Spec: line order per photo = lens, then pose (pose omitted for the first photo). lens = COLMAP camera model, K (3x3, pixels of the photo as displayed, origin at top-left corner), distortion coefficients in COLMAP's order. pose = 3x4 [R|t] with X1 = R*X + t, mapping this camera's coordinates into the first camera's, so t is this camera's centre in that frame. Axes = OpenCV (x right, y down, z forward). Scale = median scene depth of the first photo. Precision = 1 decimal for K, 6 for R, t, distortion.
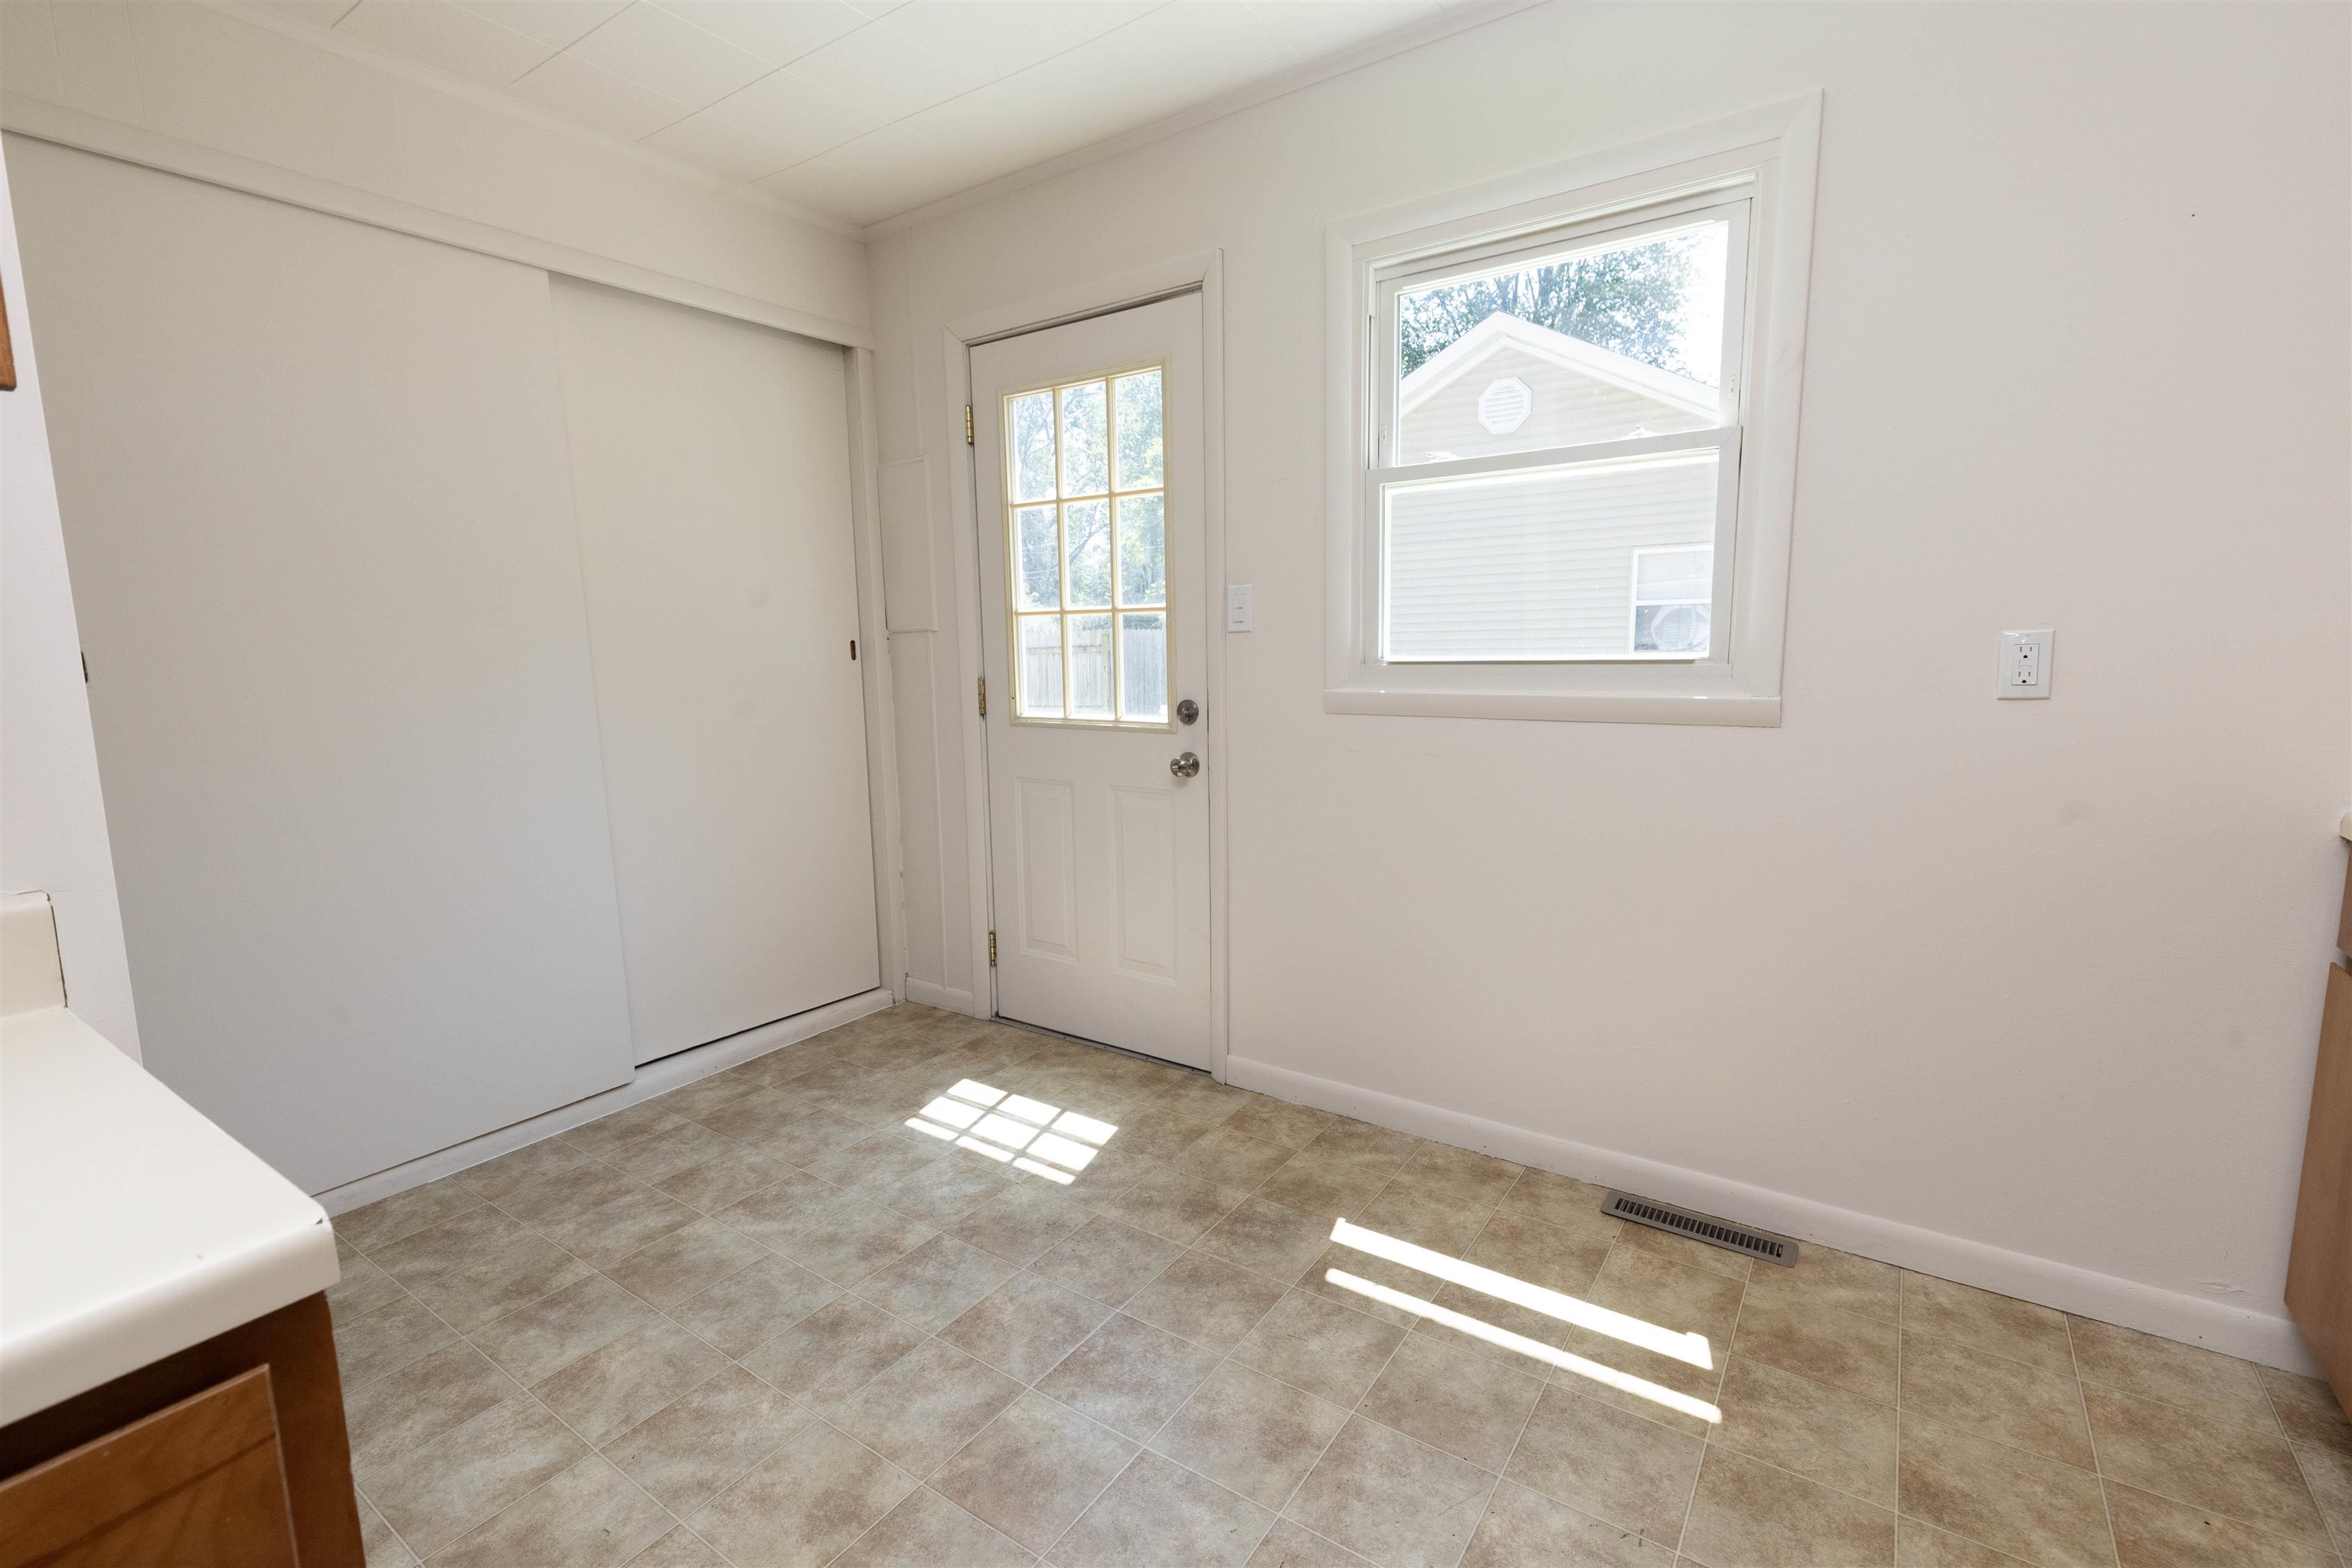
lens RADIAL K [[1045.5, 0, 1170.7], [0, 1045.5, 787.9], [0, 0, 1]] dist [0.005379, -0.001403]
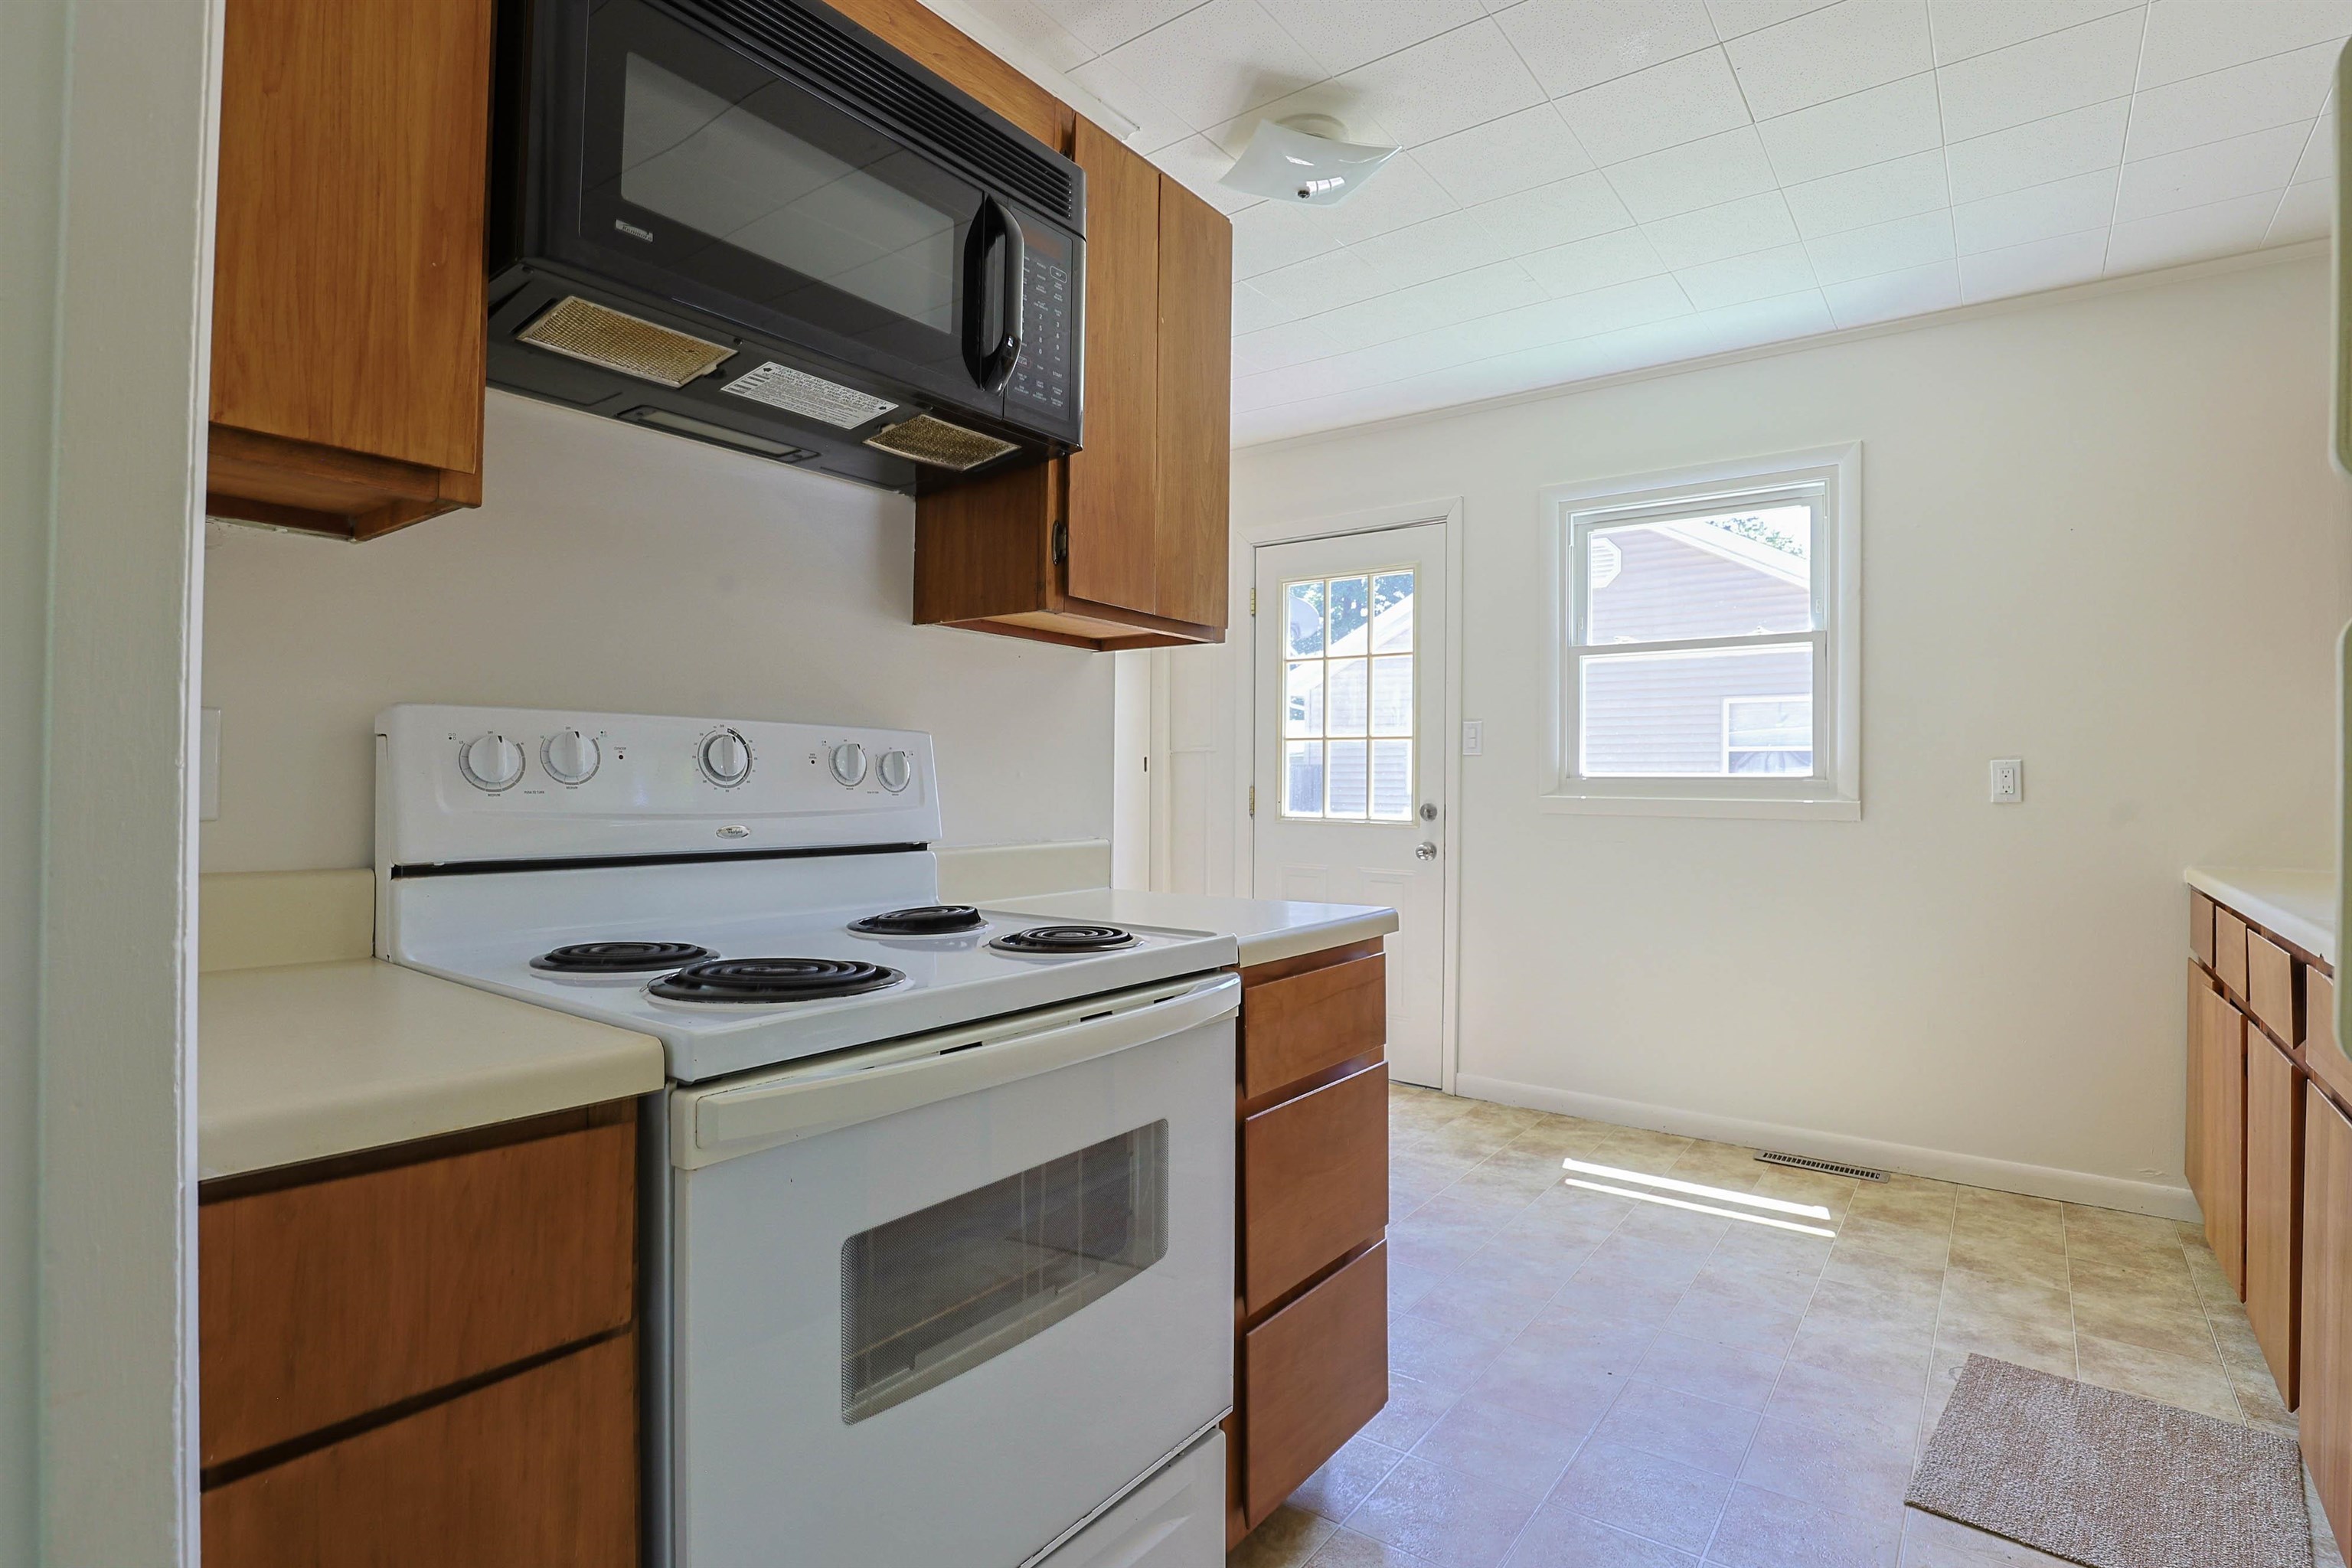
lens RADIAL K [[1137.2, 0, 1196.9], [0, 1137.2, 779.0], [0, 0, 1]] dist [-0.011834, -0.006004]
pose [[0.999575, 0.024460, -0.015832, -0.321080], [-0.026440, 0.989788, -0.140077, 0.122110], [0.012244, 0.140436, 0.990014, -0.583607]]
